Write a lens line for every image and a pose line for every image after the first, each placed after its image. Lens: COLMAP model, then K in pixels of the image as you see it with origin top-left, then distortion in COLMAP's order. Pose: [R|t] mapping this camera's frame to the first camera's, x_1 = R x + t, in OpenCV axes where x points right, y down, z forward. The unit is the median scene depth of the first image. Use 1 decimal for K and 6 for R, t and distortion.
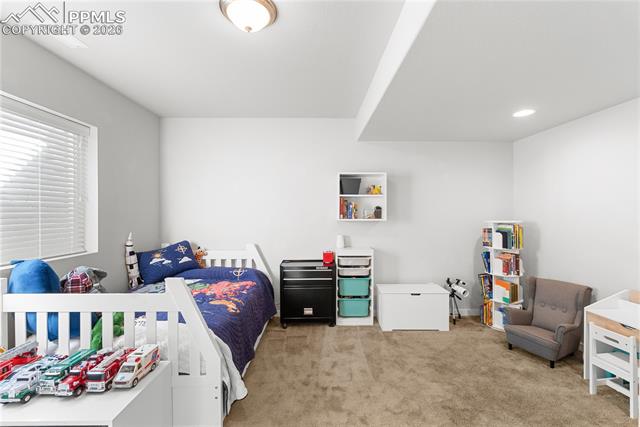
lens RADIAL K [[280.5, 0, 321.4], [0, 280.5, 215.5], [0, 0, 1]] dist [-0.006152, -0.000114]
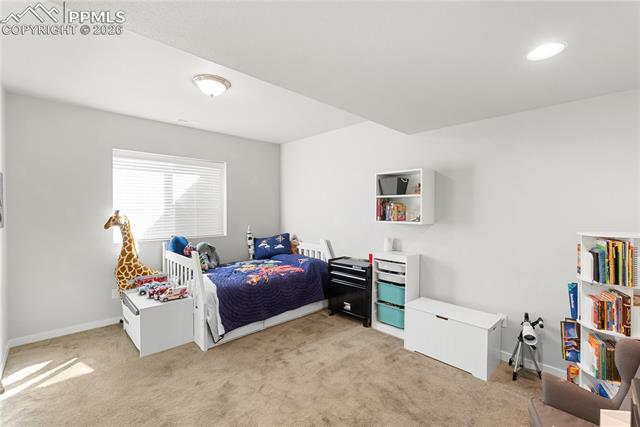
lens RADIAL K [[280.5, 0, 321.4], [0, 280.5, 215.5], [0, 0, 1]] dist [-0.006152, -0.000114]
pose [[0.684397, 0.018232, -0.728881, 0.661303], [-0.013582, 0.999833, 0.012256, -0.015770], [0.728983, 0.001511, 0.684530, 0.193814]]
